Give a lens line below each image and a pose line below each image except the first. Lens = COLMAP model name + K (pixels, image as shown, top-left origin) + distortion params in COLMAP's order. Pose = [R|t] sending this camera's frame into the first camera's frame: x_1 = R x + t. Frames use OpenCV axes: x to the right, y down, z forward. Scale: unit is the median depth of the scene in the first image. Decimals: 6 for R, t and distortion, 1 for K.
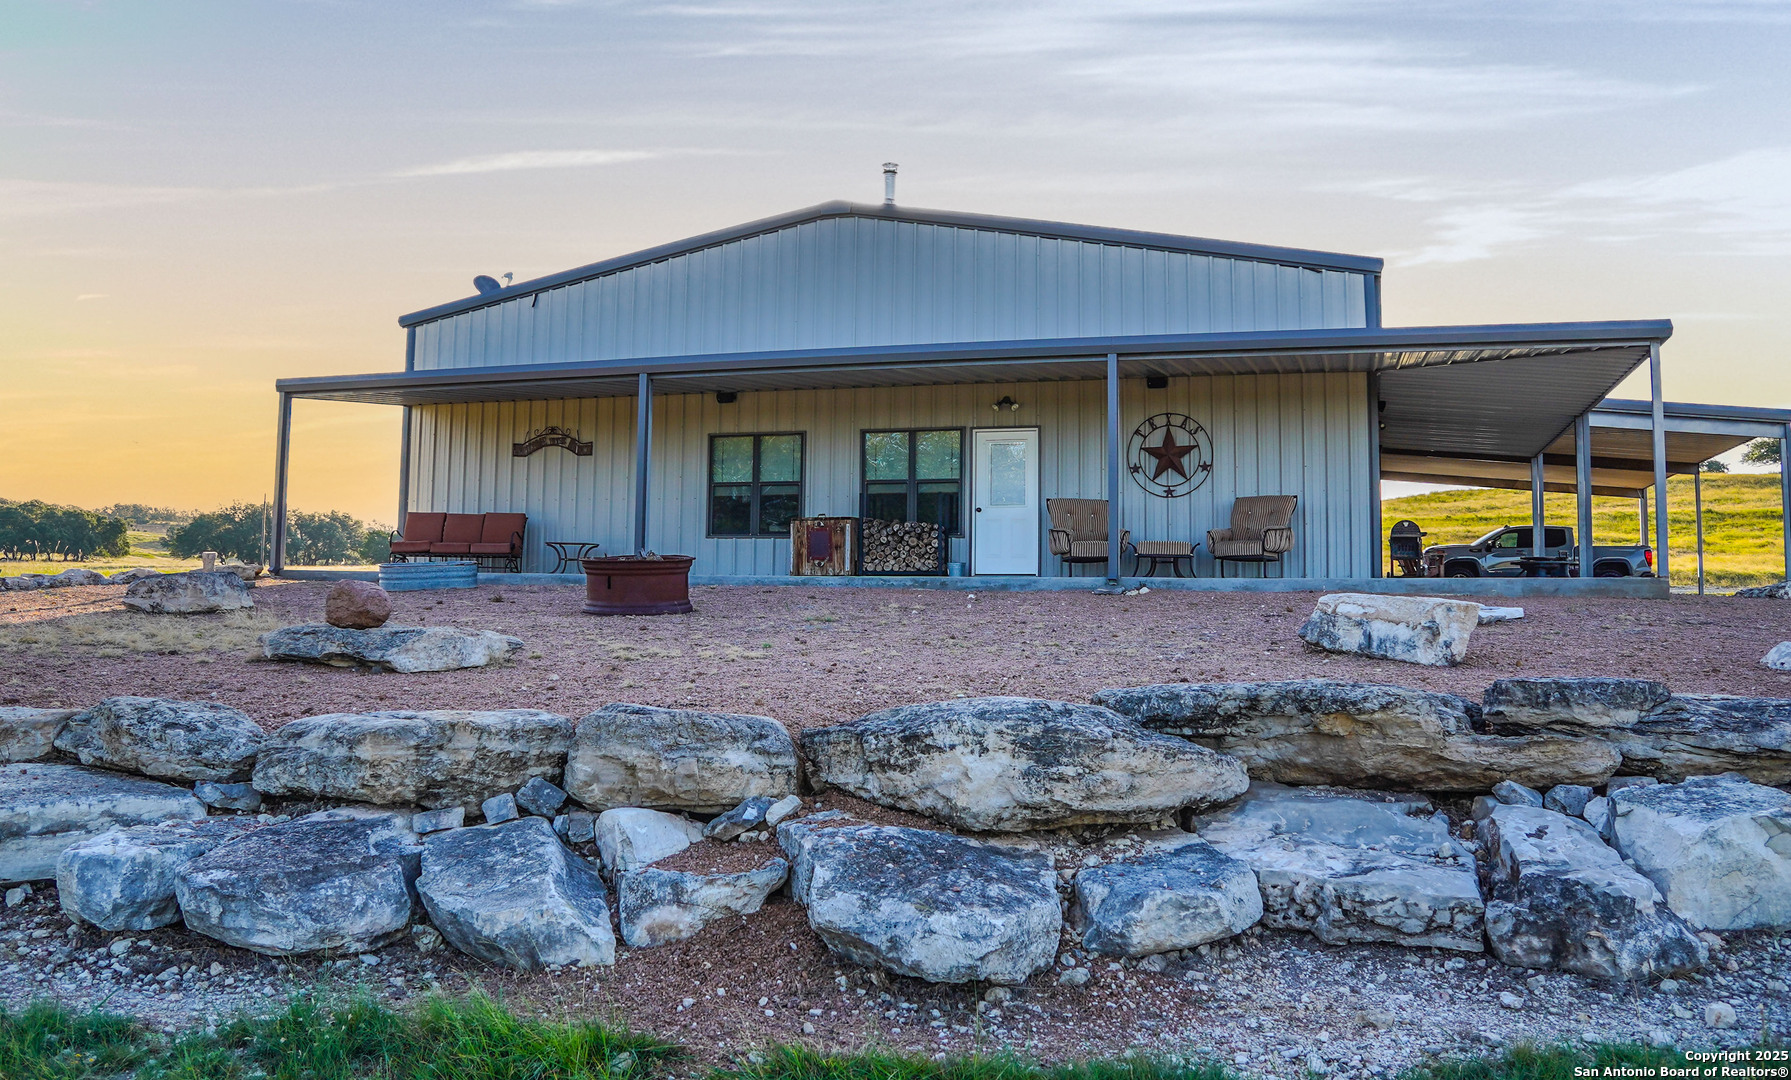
lens RADIAL K [[1507.3, 0, 896.7], [0, 1507.3, 442.4], [0, 0, 1]] dist [-0.165255, -0.000261]
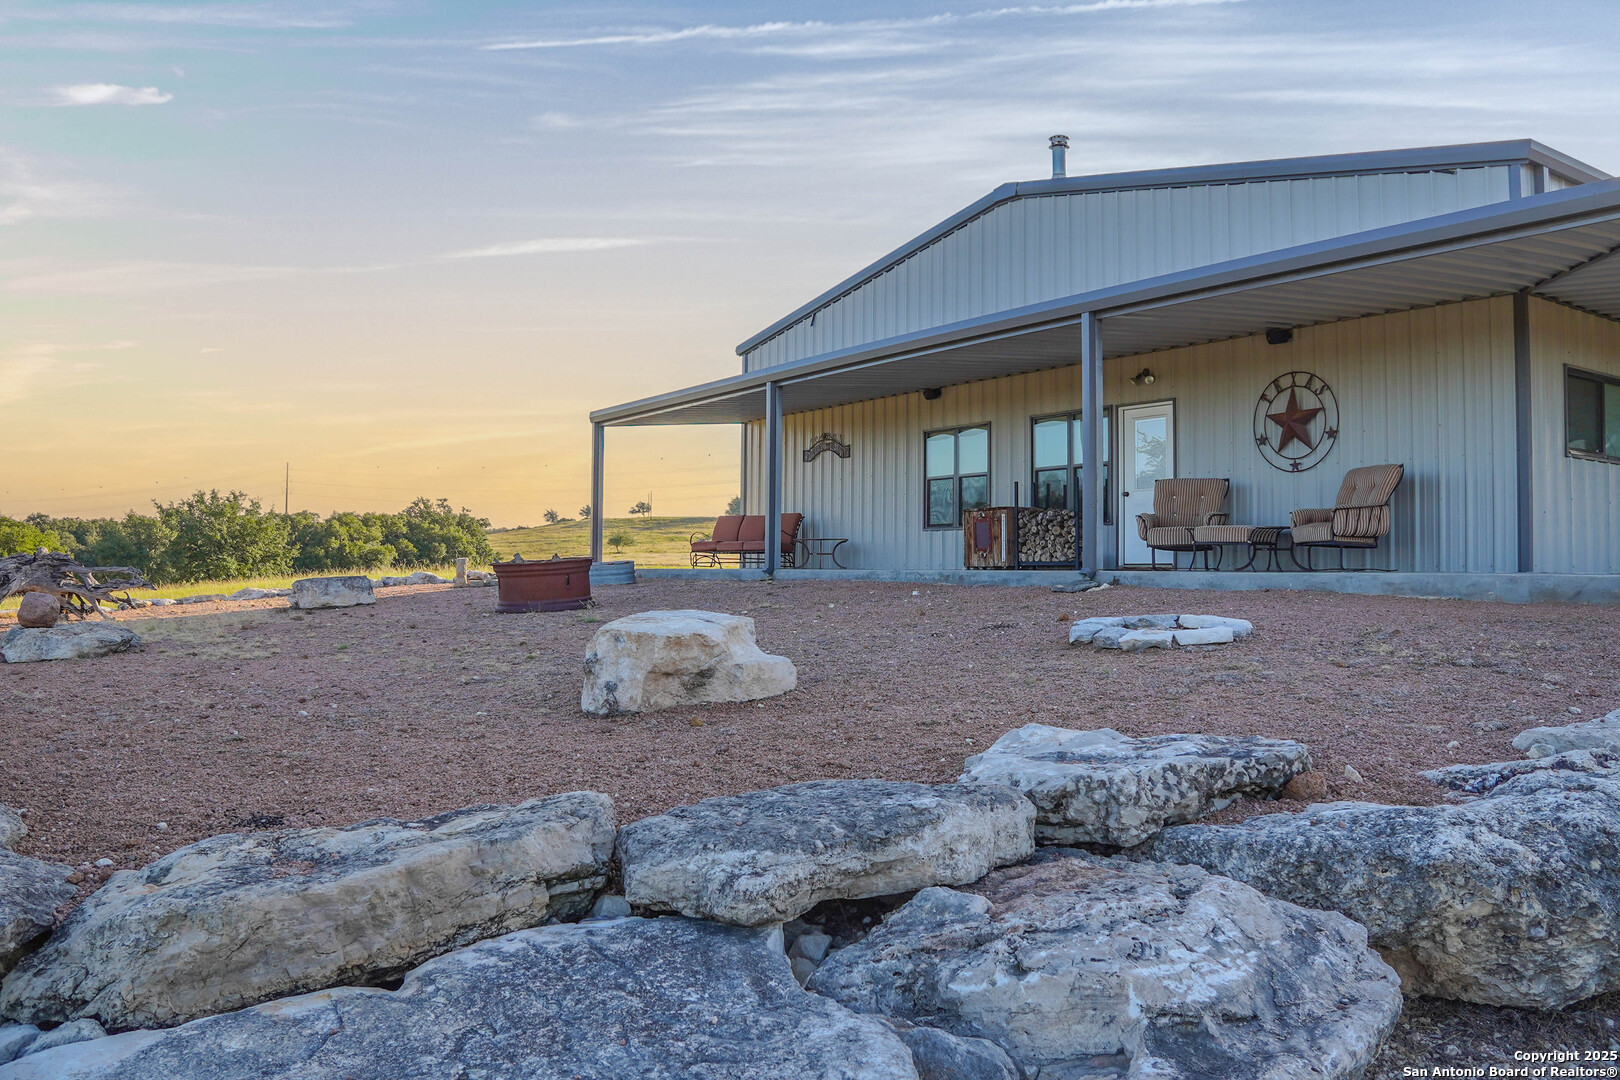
lens RADIAL K [[1330.6, 0, 810.0], [0, 1330.6, 540.0], [0, 0, 1]] dist [-0.132205, 0.001114]
pose [[0.781268, -0.020426, -0.623862, 0.407857], [0.069827, 0.996051, 0.054832, 0.014811], [0.620278, -0.086401, 0.779609, 0.247122]]
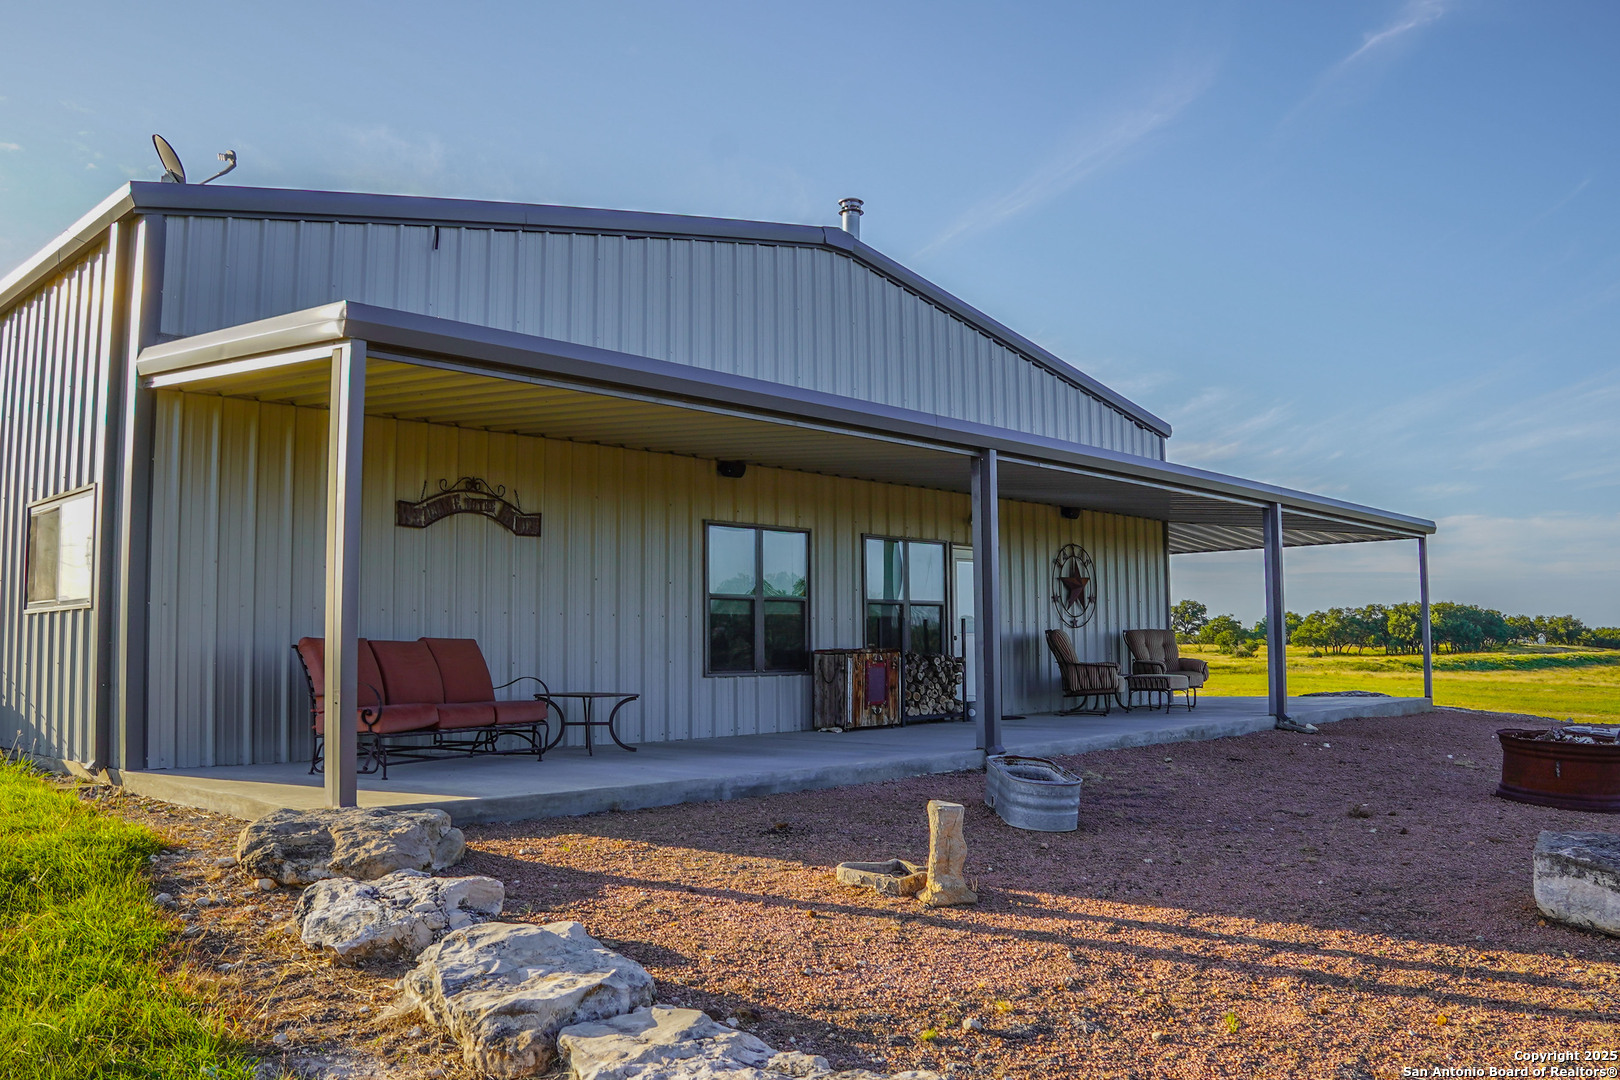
lens RADIAL K [[1330.6, 0, 810.0], [0, 1330.6, 540.0], [0, 0, 1]] dist [-0.132205, 0.001114]
pose [[0.416276, 0.058037, 0.907384, -0.677321], [-0.088721, 0.995791, -0.022989, 0.013496], [-0.904900, -0.070934, 0.419673, 0.758490]]
